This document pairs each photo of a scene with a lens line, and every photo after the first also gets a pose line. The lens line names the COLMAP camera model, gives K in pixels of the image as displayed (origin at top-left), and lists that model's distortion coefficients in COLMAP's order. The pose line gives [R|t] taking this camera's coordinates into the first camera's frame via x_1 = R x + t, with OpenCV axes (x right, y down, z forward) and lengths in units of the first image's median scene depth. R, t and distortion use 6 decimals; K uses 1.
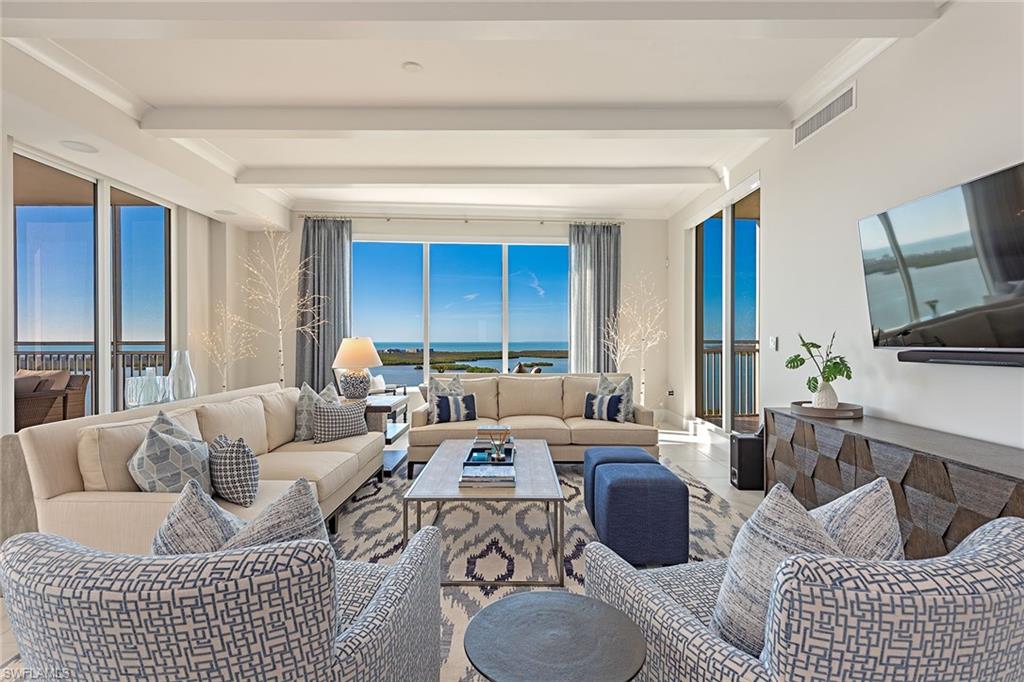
lens RADIAL K [[490.3, 0, 508.0], [0, 490.3, 344.0], [0, 0, 1]] dist [0.006755, -0.000134]
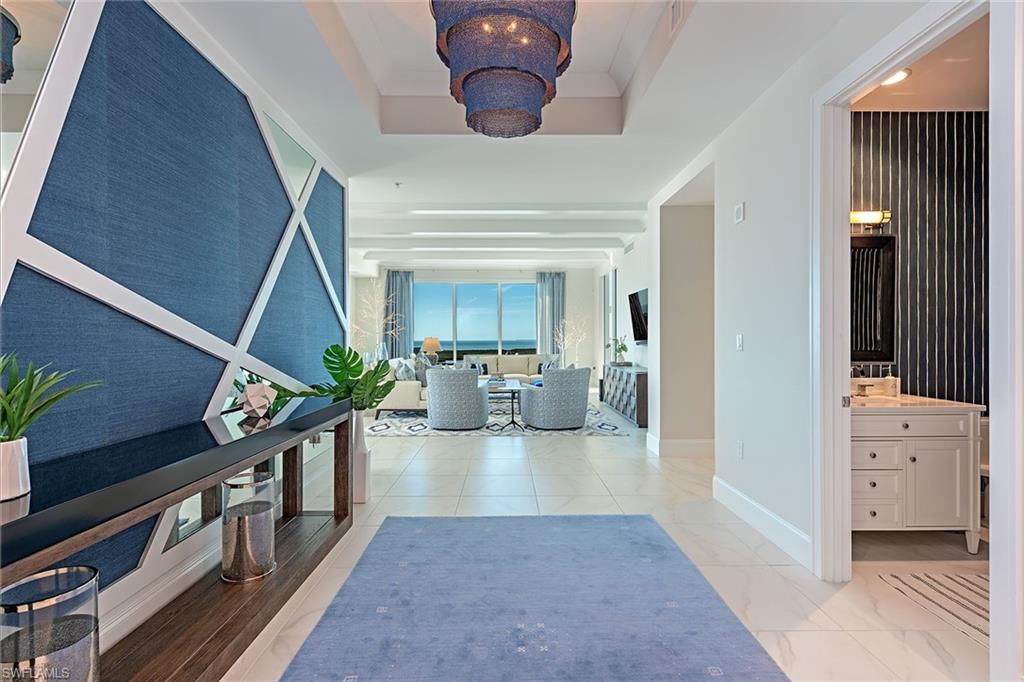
lens RADIAL K [[496.7, 0, 512.9], [0, 496.7, 339.9], [0, 0, 1]] dist [0.021738, -0.000269]
pose [[0.999685, -0.004928, 0.024592, -0.008399], [0.005027, 0.999979, -0.003994, 0.008826], [-0.024572, 0.004116, 0.999690, -1.250667]]
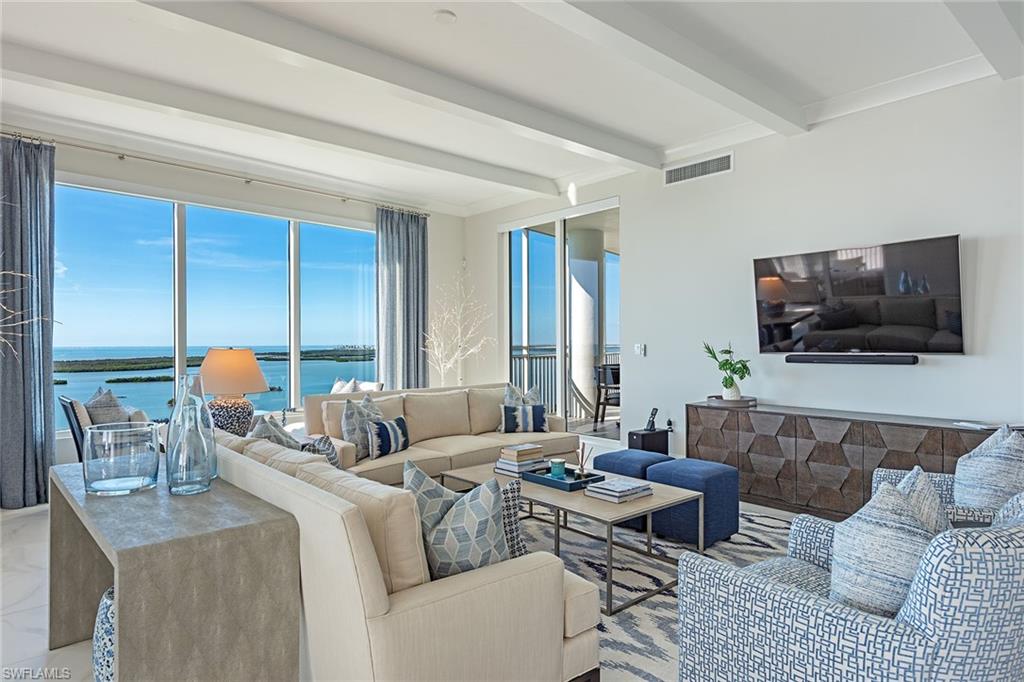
lens RADIAL K [[604.2, 0, 512.1], [0, 604.2, 342.1], [0, 0, 1]] dist [0.016672, -0.000855]
pose [[0.746601, -0.002321, 0.665268, -0.614228], [0.009169, 0.999935, -0.006802, -0.012452], [-0.665209, 0.011178, 0.746574, 0.141460]]
